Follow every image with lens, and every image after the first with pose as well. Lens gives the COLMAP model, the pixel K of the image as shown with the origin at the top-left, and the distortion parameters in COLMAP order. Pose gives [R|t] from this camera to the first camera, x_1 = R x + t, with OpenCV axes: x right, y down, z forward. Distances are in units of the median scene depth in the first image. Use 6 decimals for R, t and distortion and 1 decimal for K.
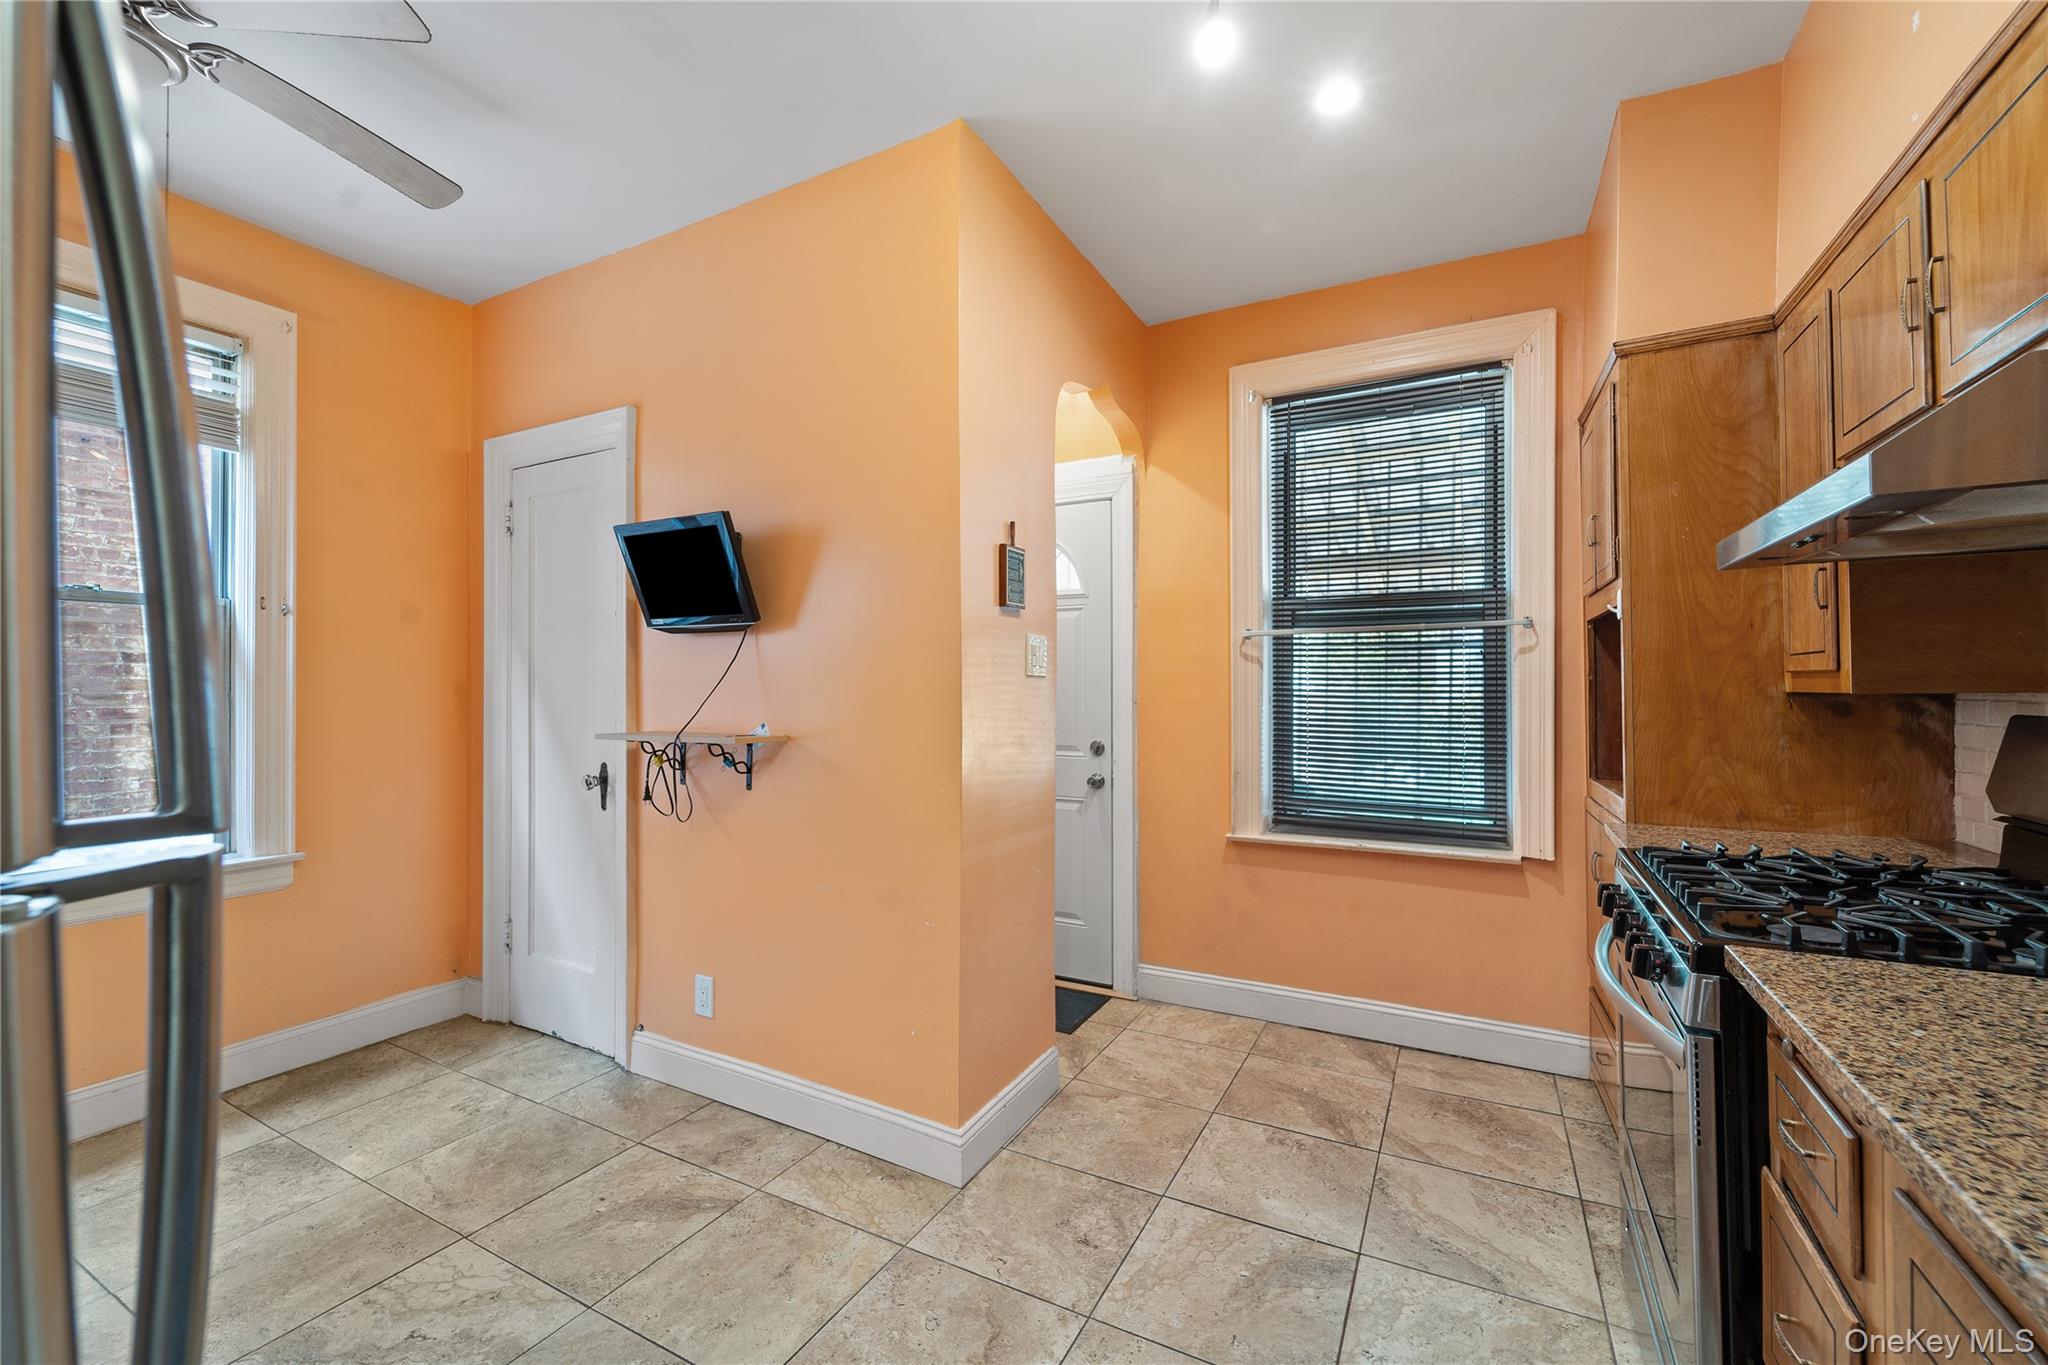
lens RADIAL K [[837.0, 0, 1024.0], [0, 837.0, 682.5], [0, 0, 1]] dist [0.000384, 0.000038]
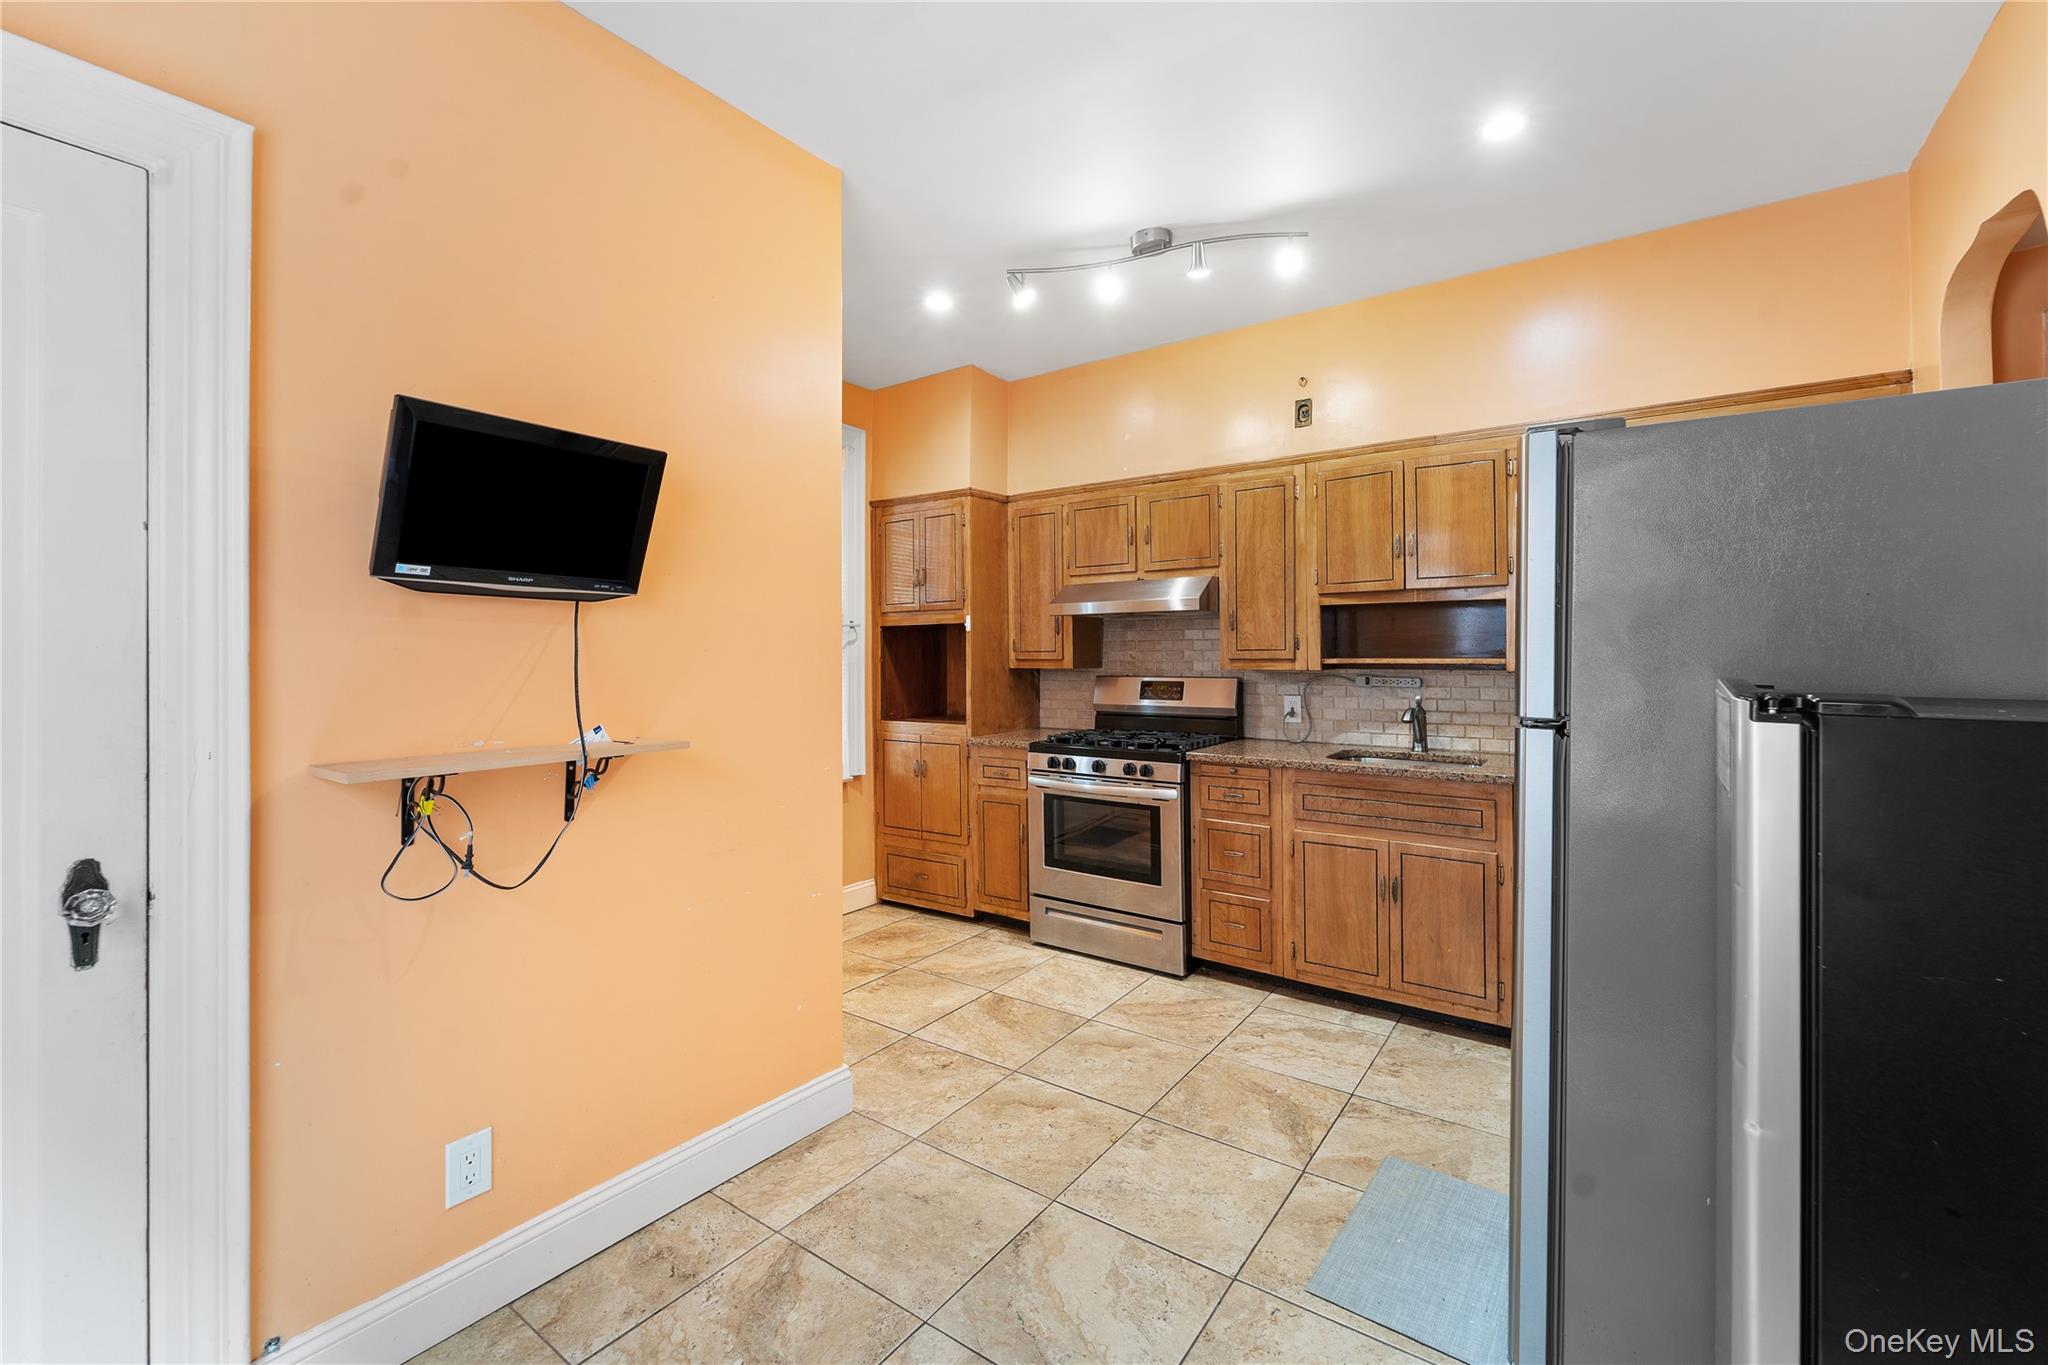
lens RADIAL K [[853.9, 0, 1025.8], [0, 853.9, 656.6], [0, 0, 1]] dist [-0.000692, -0.000119]
pose [[0.125544, 0.001467, 0.992087, -1.239088], [0.000580, 0.999999, -0.001553, -0.014360], [-0.992088, 0.000771, 0.125543, 0.637821]]
